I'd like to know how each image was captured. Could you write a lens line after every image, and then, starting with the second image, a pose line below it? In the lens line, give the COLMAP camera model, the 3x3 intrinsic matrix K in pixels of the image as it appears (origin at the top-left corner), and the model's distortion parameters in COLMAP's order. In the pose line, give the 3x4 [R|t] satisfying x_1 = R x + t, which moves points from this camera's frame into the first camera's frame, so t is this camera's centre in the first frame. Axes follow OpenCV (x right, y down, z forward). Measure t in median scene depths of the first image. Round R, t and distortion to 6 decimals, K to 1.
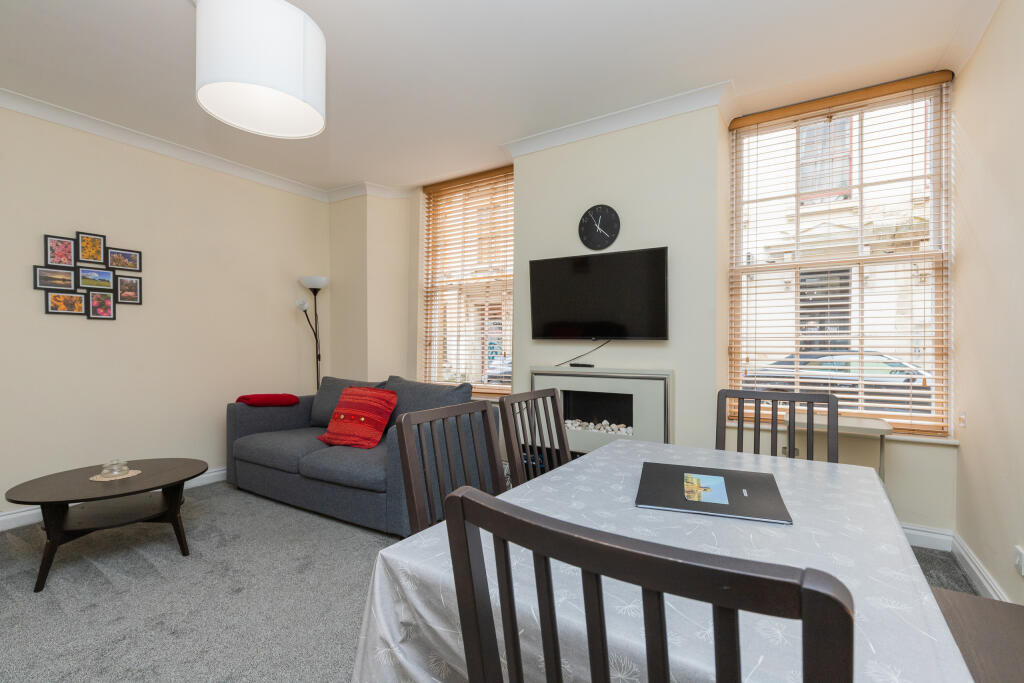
lens RADIAL K [[454.5, 0, 517.3], [0, 454.5, 350.9], [0, 0, 1]] dist [-0.003093, -0.000435]
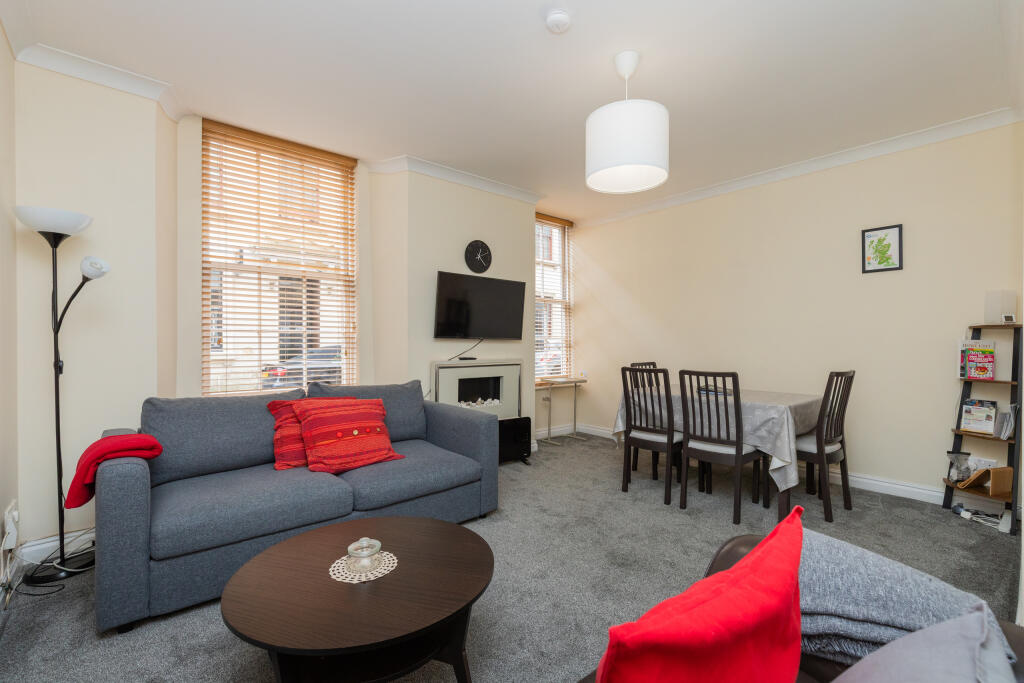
lens RADIAL K [[454.5, 0, 505.3], [0, 454.5, 339.5], [0, 0, 1]] dist [-0.003093, -0.000435]
pose [[0.318628, 0.006160, 0.947860, -1.075310], [0.009590, 0.999907, -0.009722, -0.009904], [-0.947831, 0.012187, 0.318539, 0.490041]]
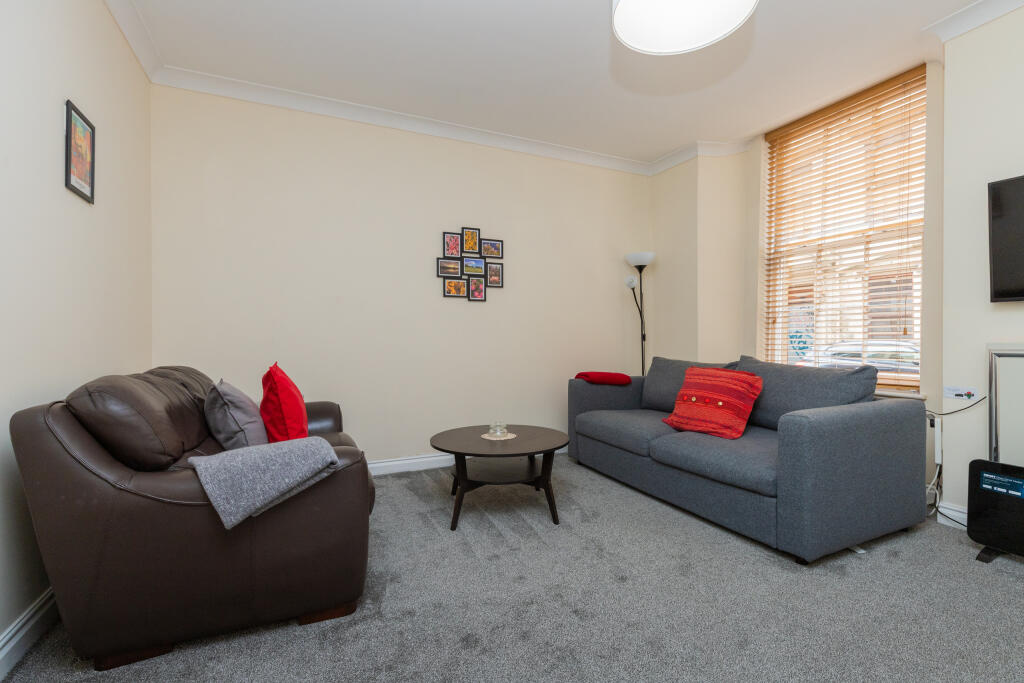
lens RADIAL K [[454.5, 0, 522.6], [0, 454.5, 338.4], [0, 0, 1]] dist [-0.003093, -0.000435]
pose [[0.841786, -0.000691, -0.539812, -0.191269], [-0.005286, 0.999941, -0.009522, 0.038041], [0.539786, 0.010869, 0.841732, 0.081909]]
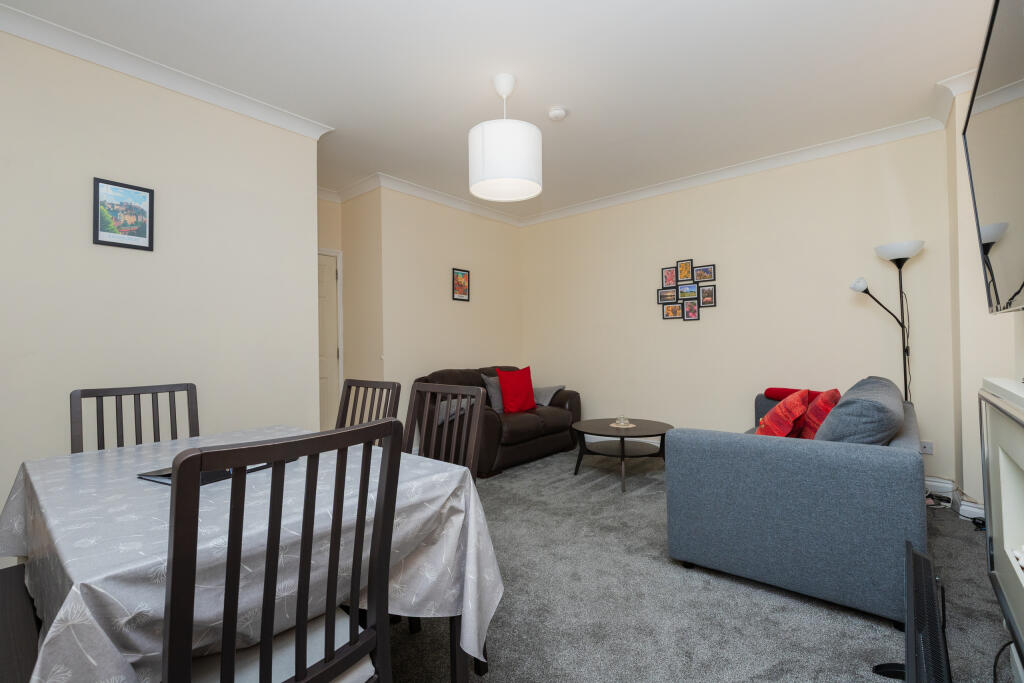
lens RADIAL K [[454.5, 0, 505.9], [0, 454.5, 332.9], [0, 0, 1]] dist [-0.003093, -0.000435]
pose [[-0.129548, -0.029148, -0.991145, 0.526664], [0.001091, 0.999563, -0.029538, 0.008595], [0.991573, -0.004908, -0.129459, 0.632777]]
